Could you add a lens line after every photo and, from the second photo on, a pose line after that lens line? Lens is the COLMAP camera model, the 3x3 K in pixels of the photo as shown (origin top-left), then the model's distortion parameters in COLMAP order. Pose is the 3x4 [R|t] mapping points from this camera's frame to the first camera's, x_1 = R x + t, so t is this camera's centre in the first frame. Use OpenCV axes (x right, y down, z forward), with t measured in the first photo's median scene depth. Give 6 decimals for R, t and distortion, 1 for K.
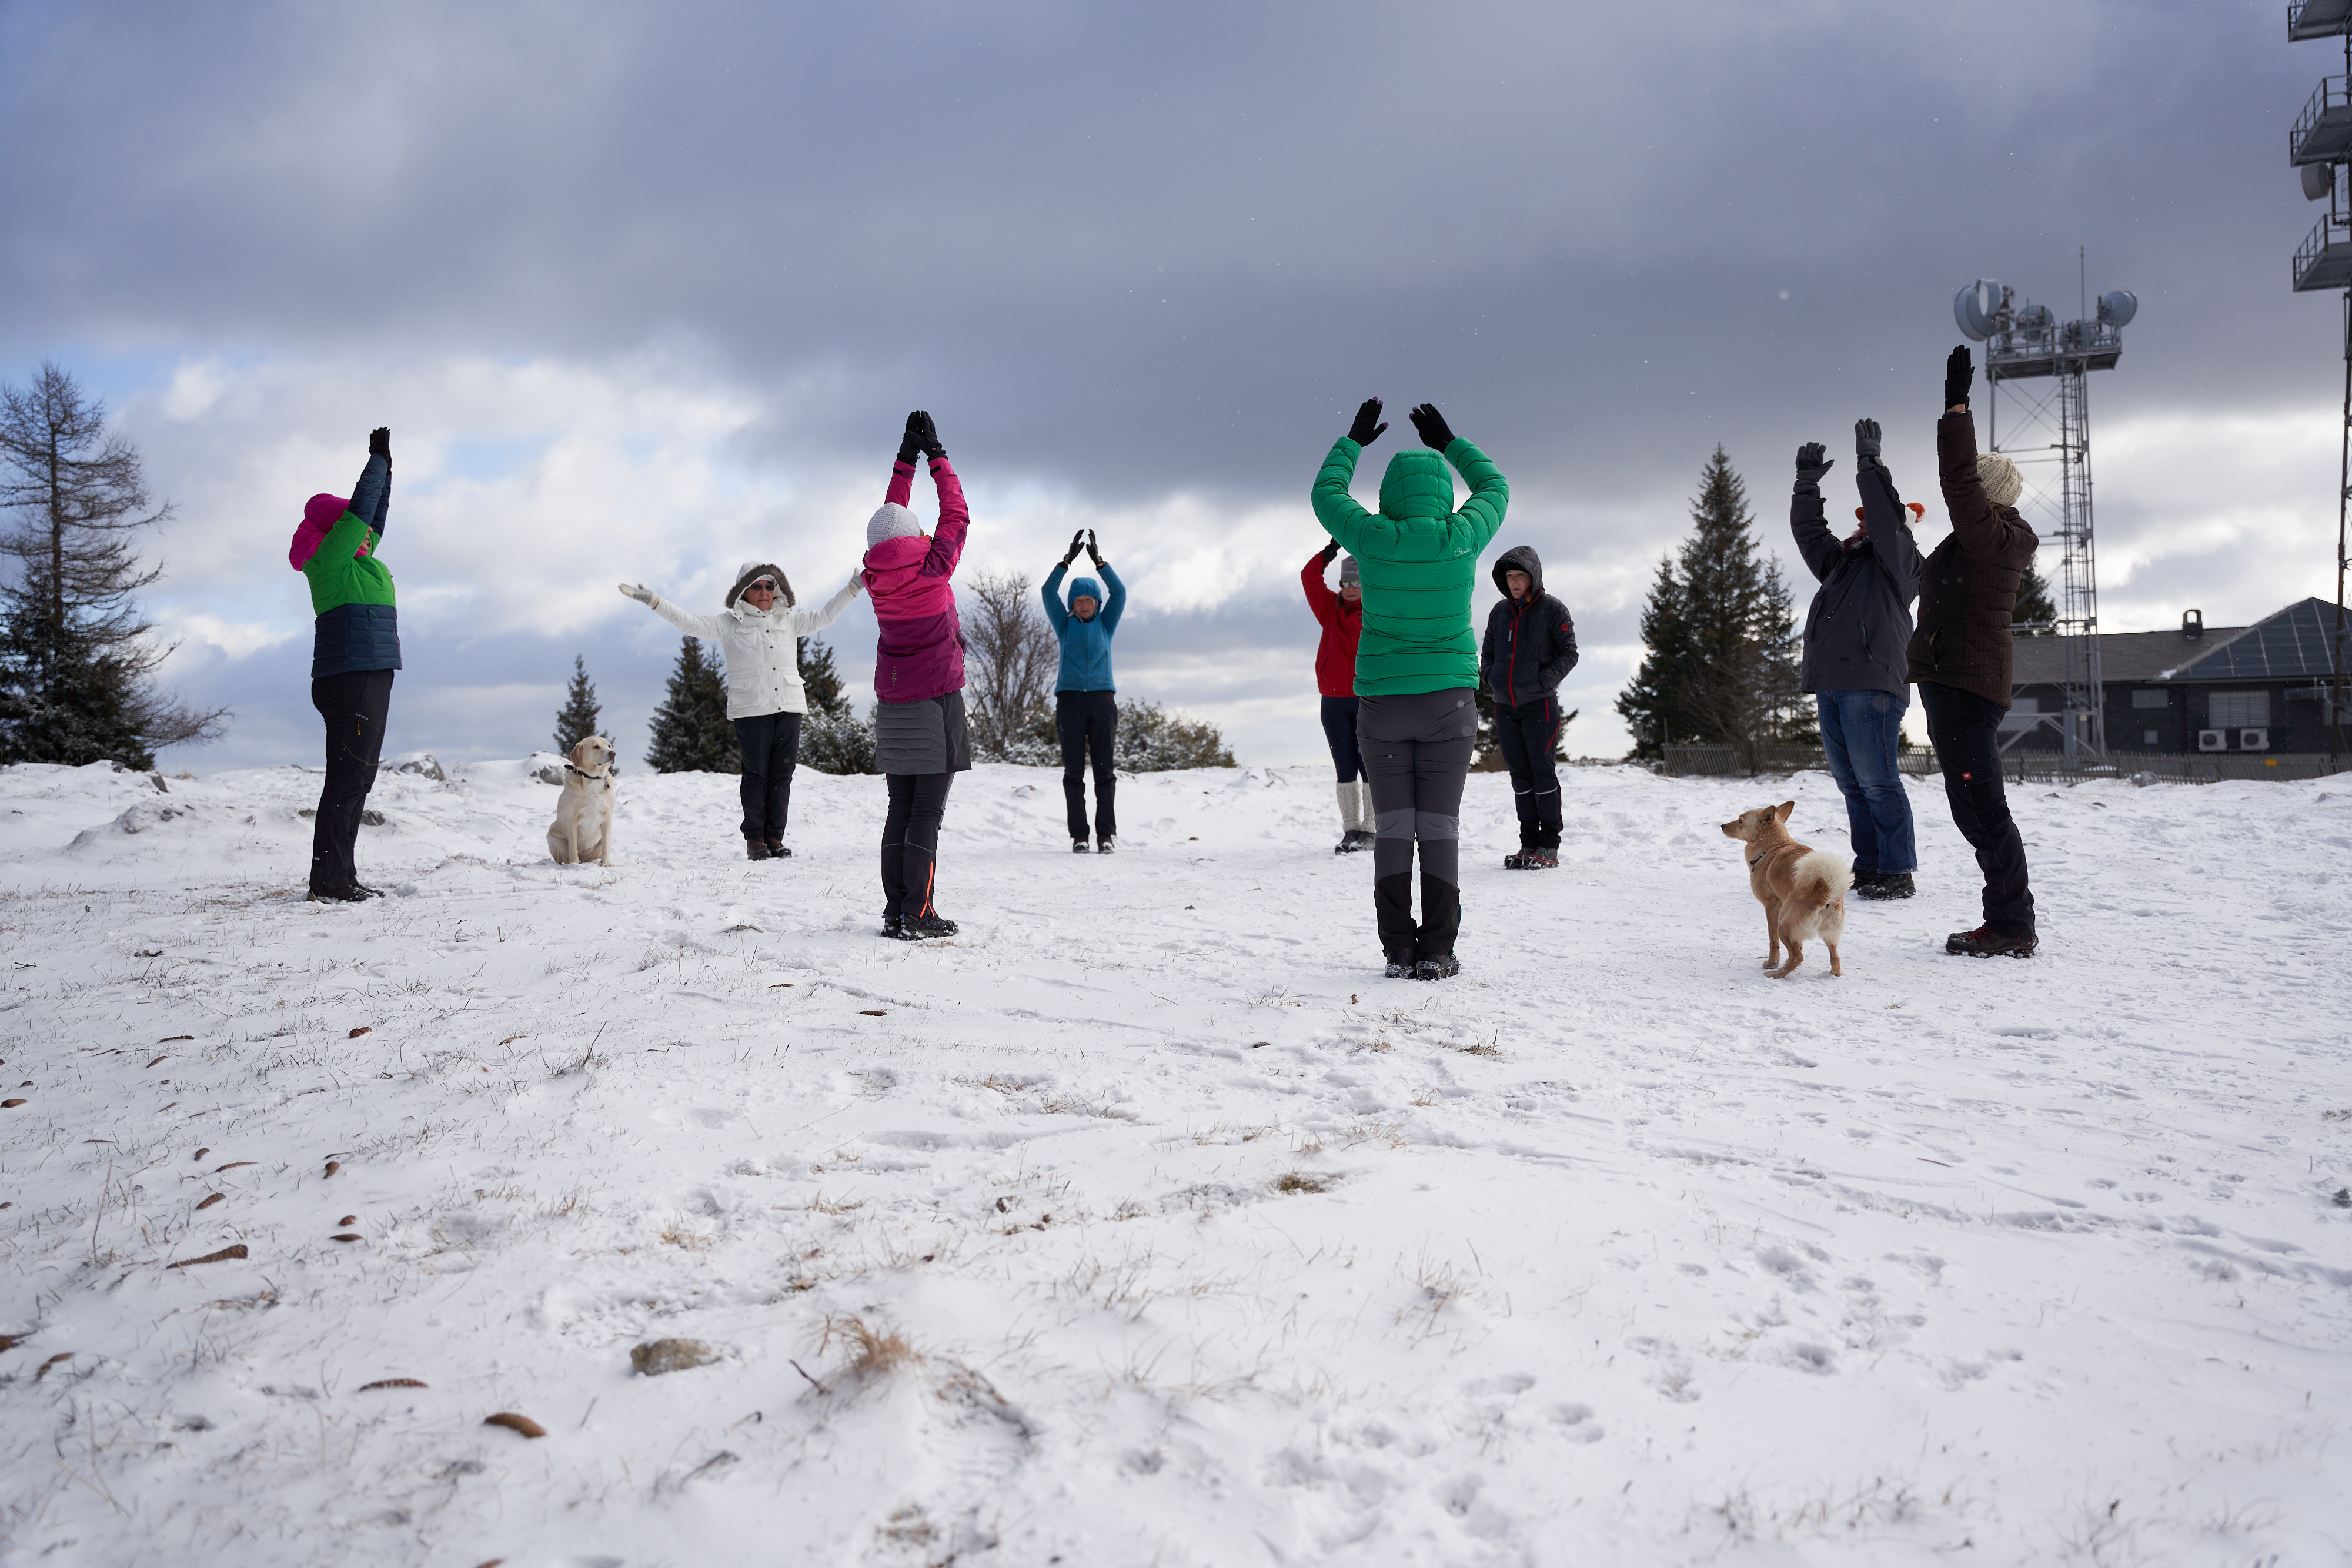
lens RADIAL K [[1965.0, 0, 1189.1], [0, 1965.0, 759.5], [0, 0, 1]] dist [0.093595, -0.000666]
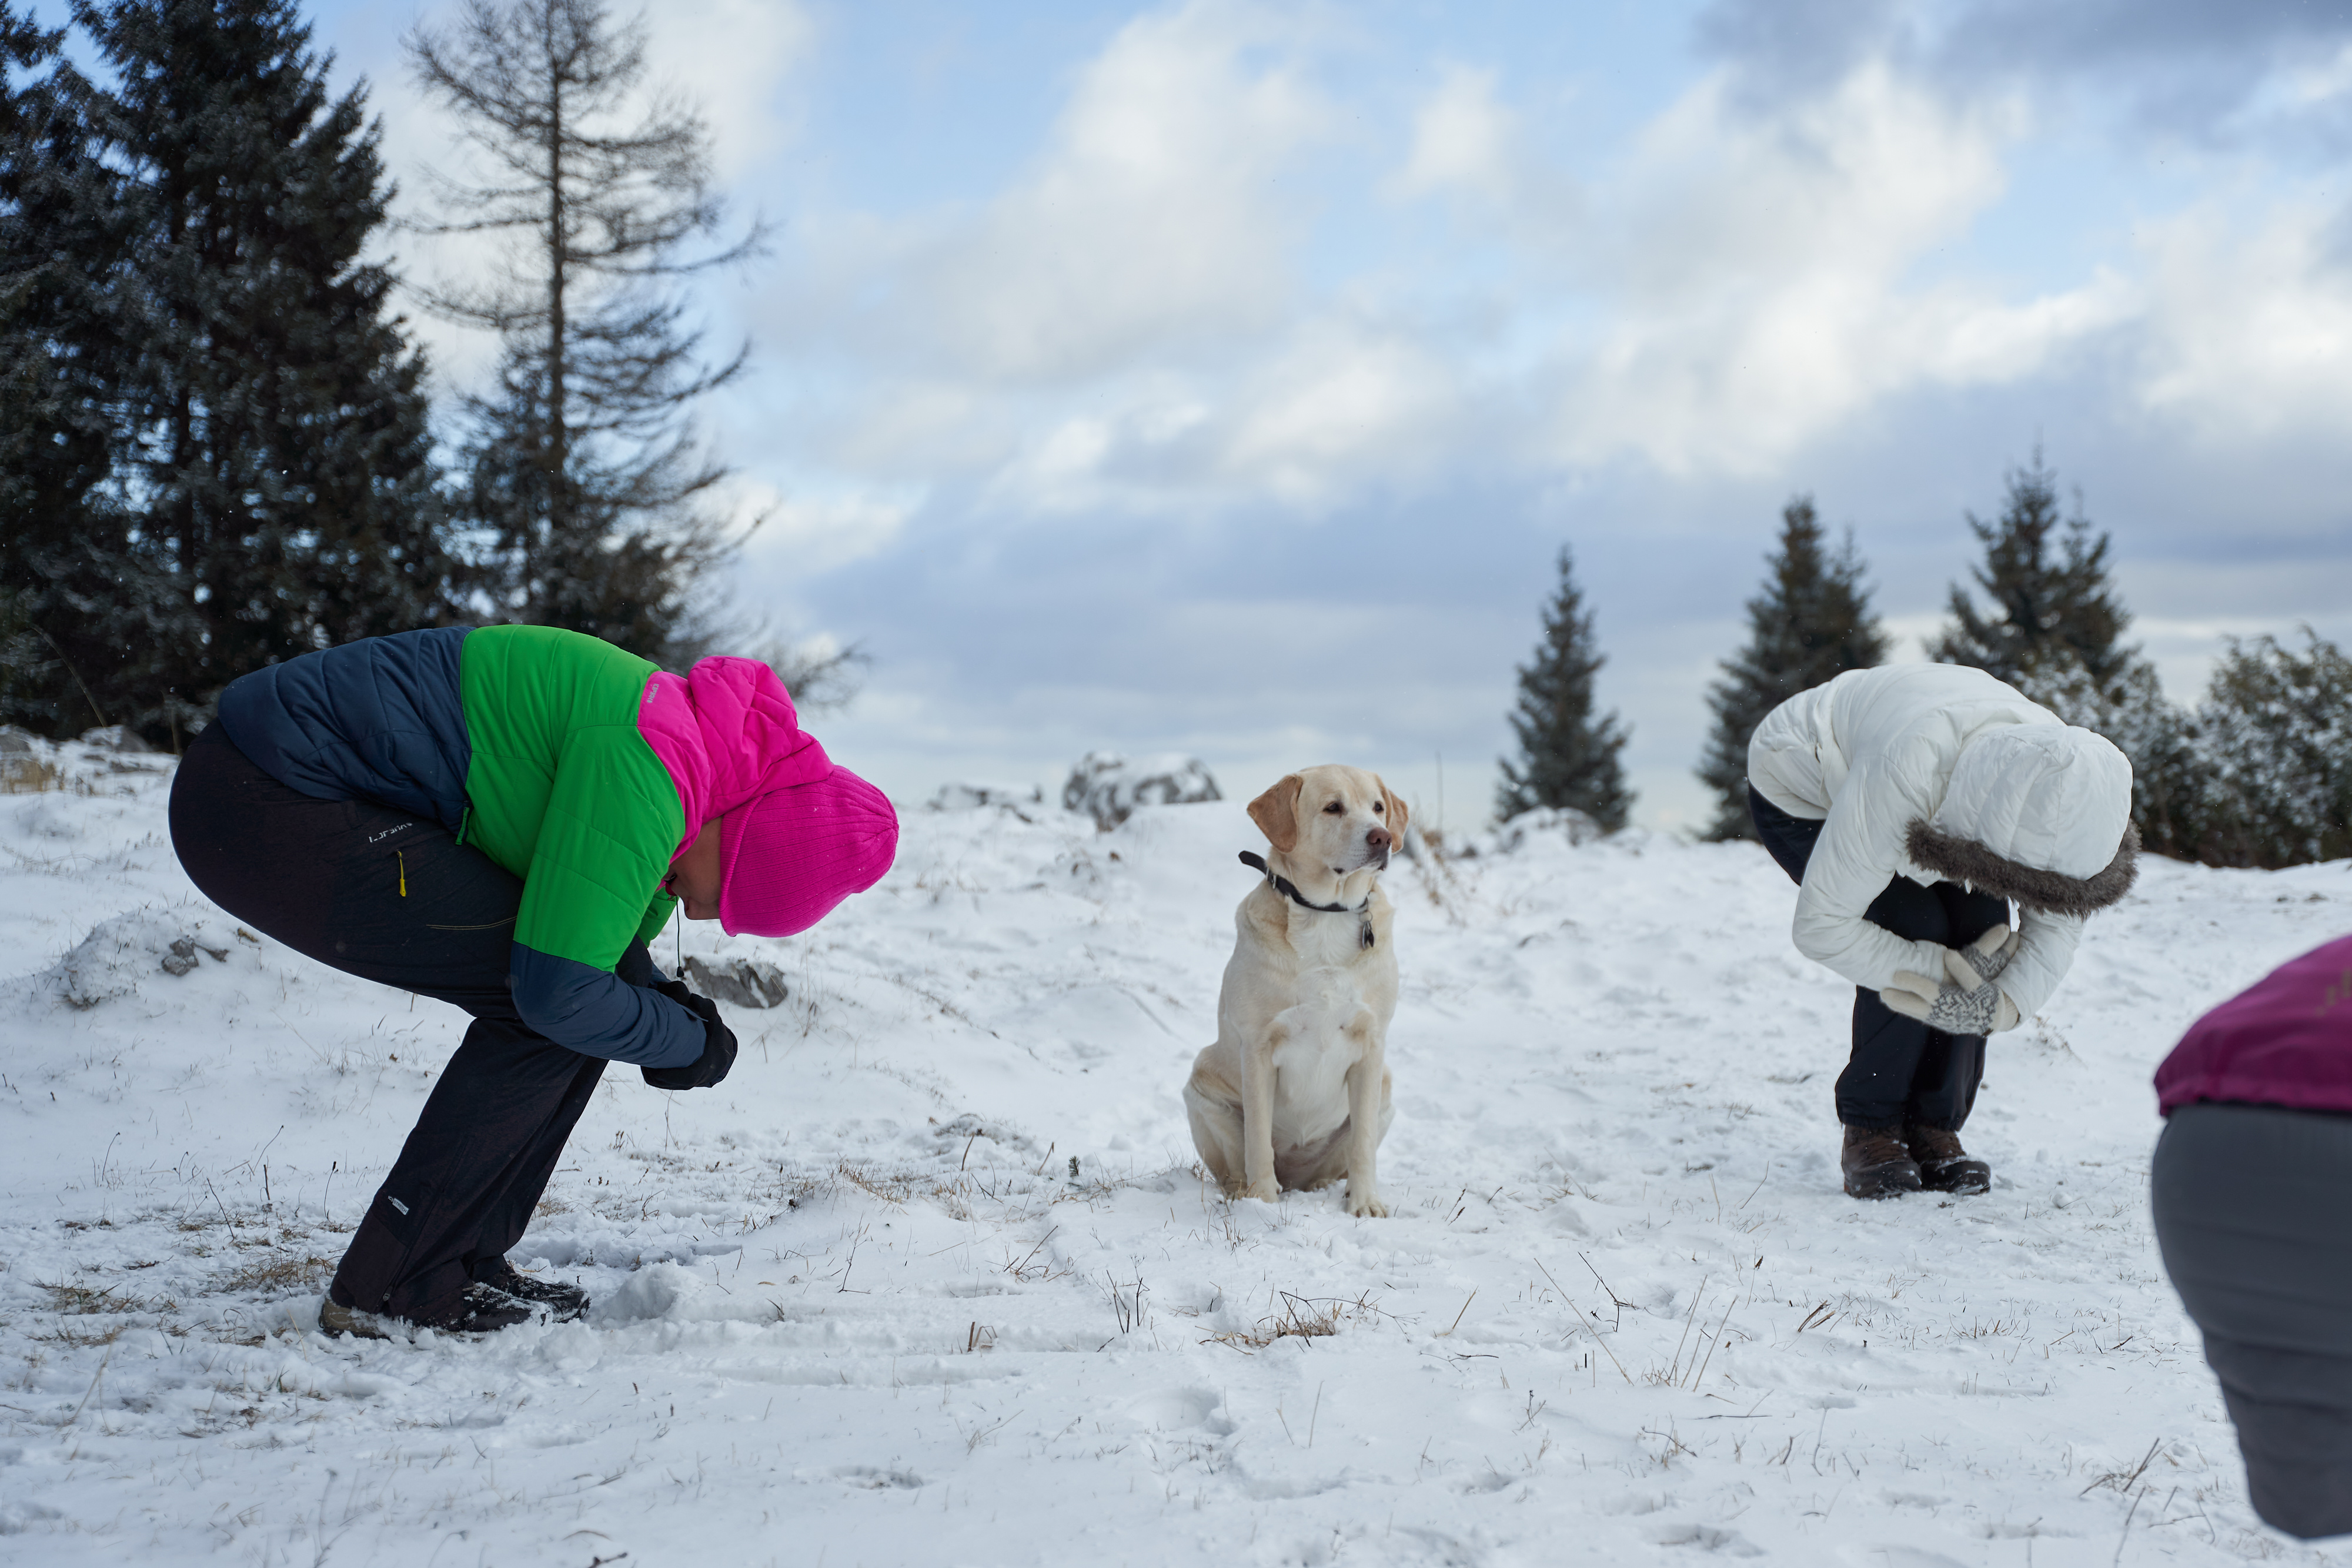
lens RADIAL K [[4385.4, 0, 1186.7], [0, 4385.4, 783.3], [0, 0, 1]] dist [-0.014500, 0.000000]
pose [[0.926559, 0.032813, -0.374715, -0.013311], [-0.032847, 0.999441, 0.006299, -0.002080], [0.374712, 0.006472, 0.927119, 0.066559]]
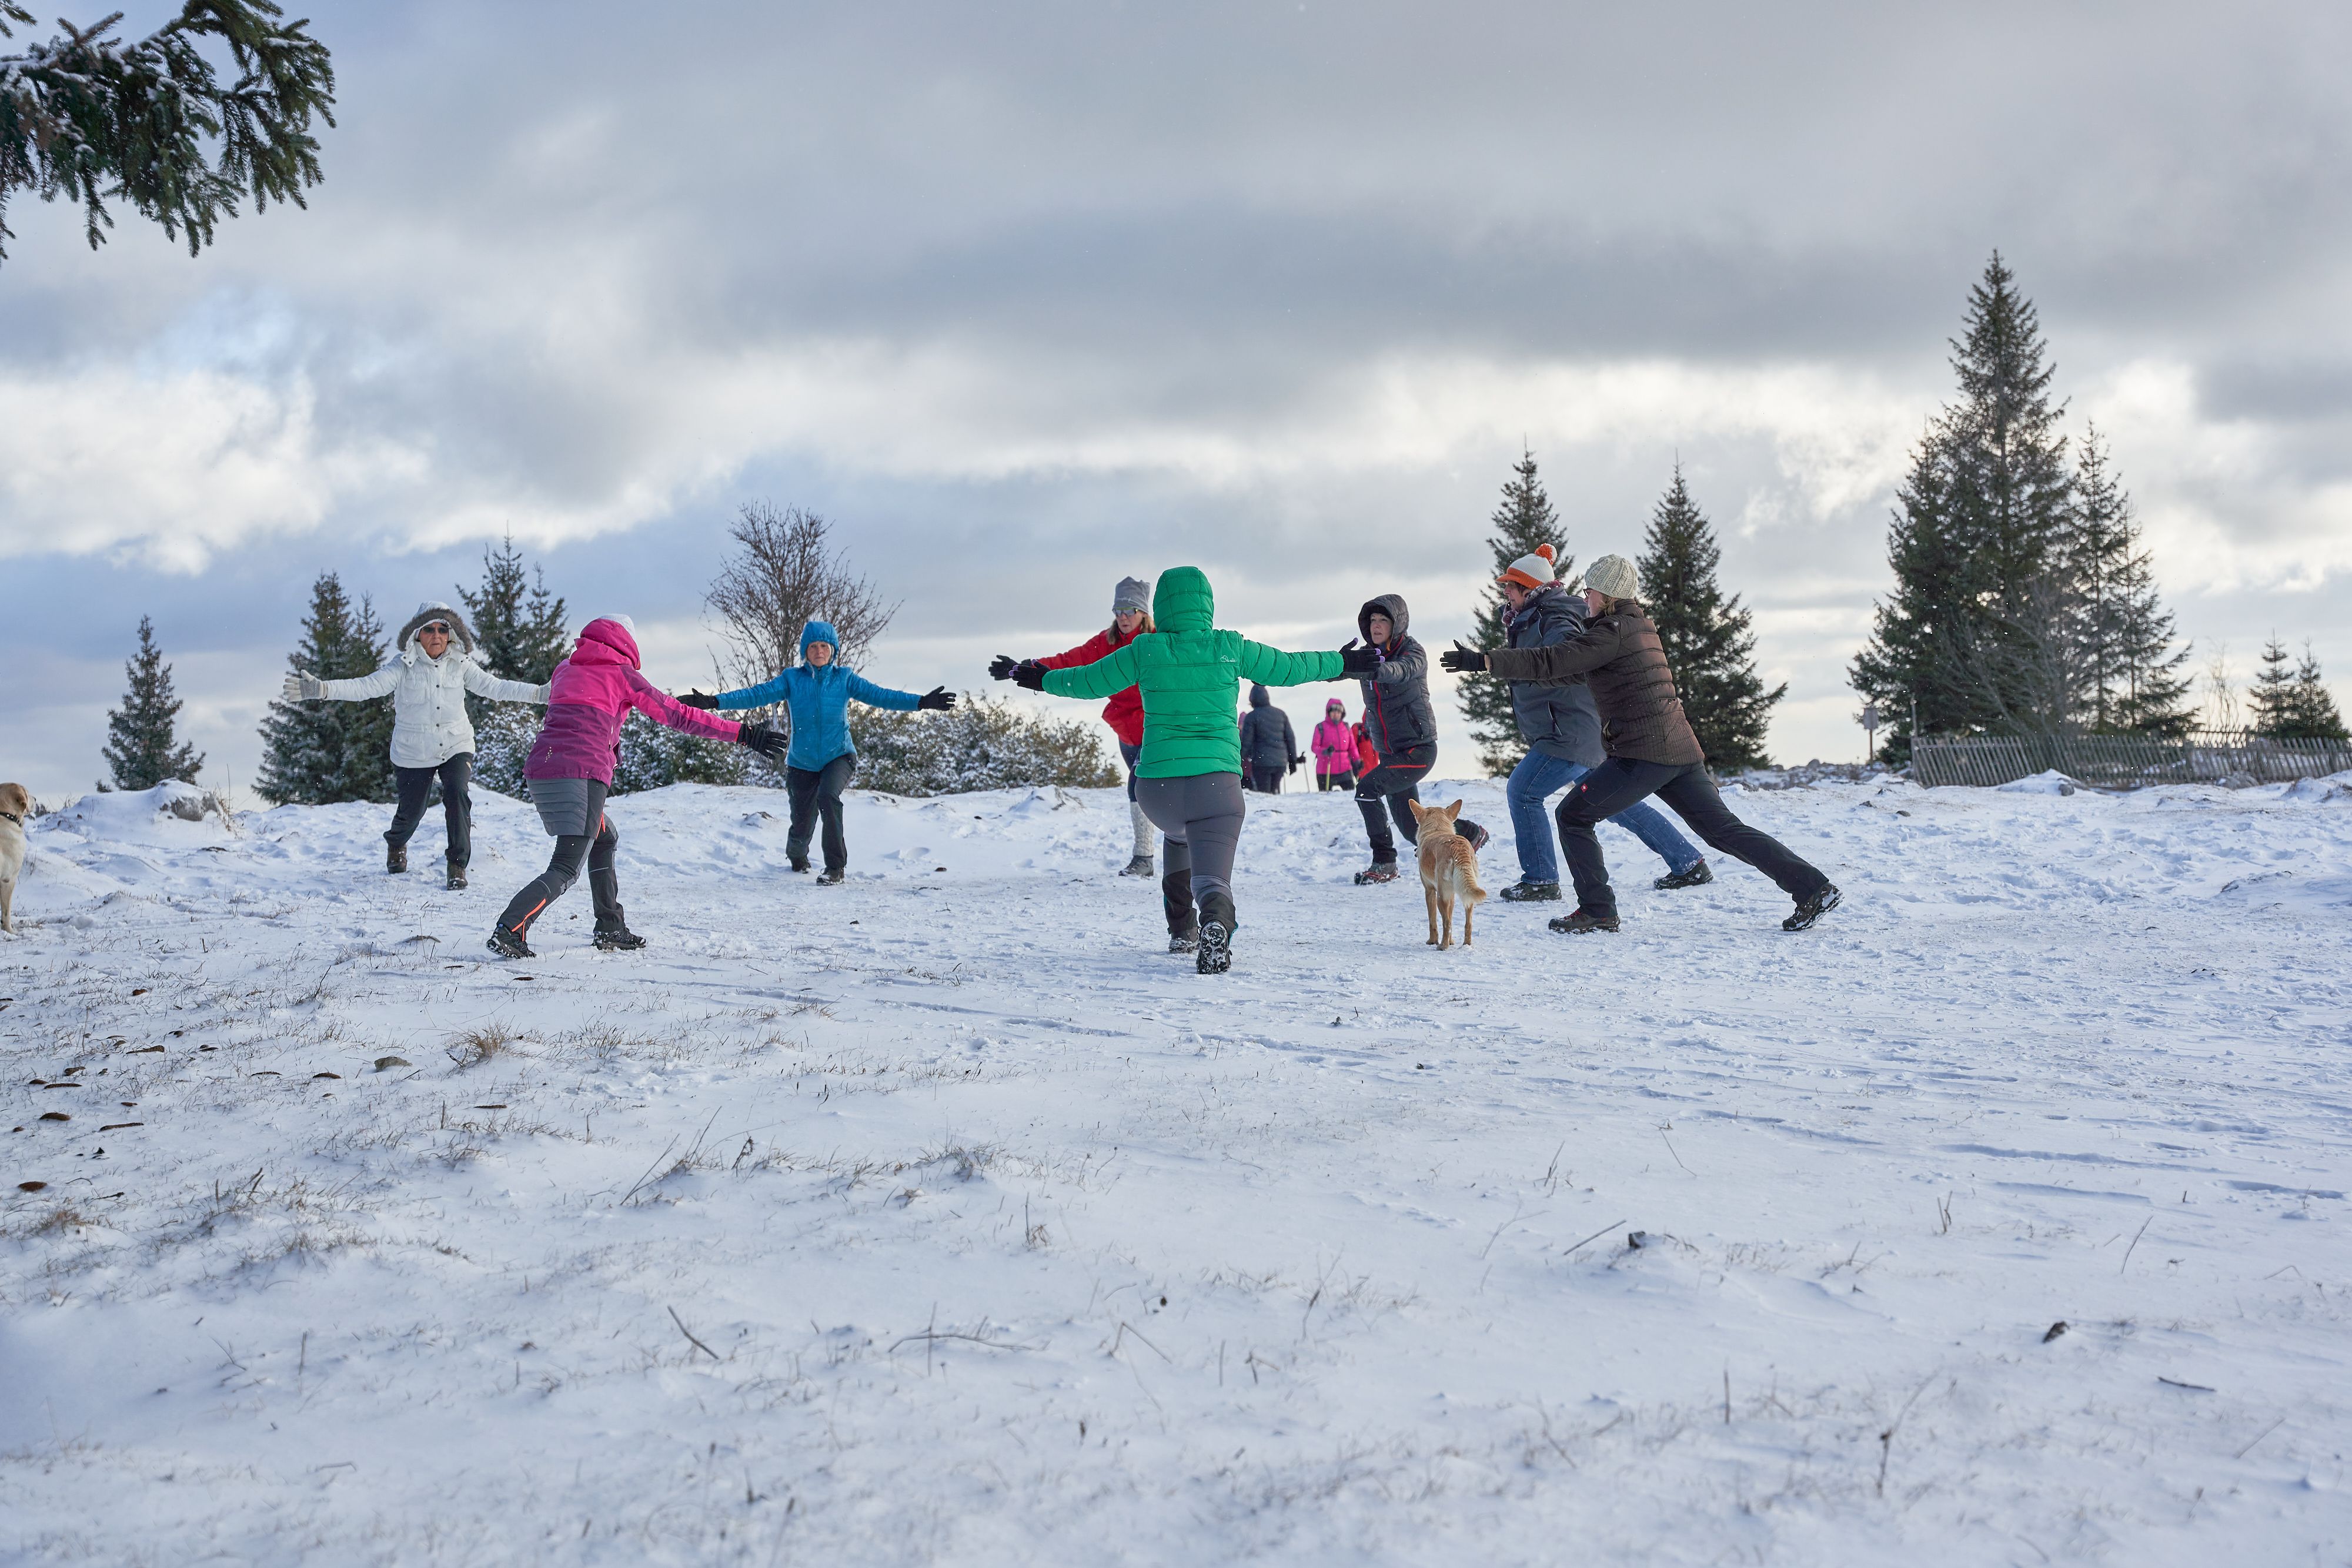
lens RADIAL K [[3277.6, 0, 1181.3], [0, 3277.6, 782.4], [0, 0, 1]] dist [0.114441, 0.000000]
pose [[0.999879, -0.014590, 0.005333, 0.021653], [0.014578, 0.999891, 0.002336, -0.000016], [-0.005367, -0.002258, 0.999983, -0.096448]]
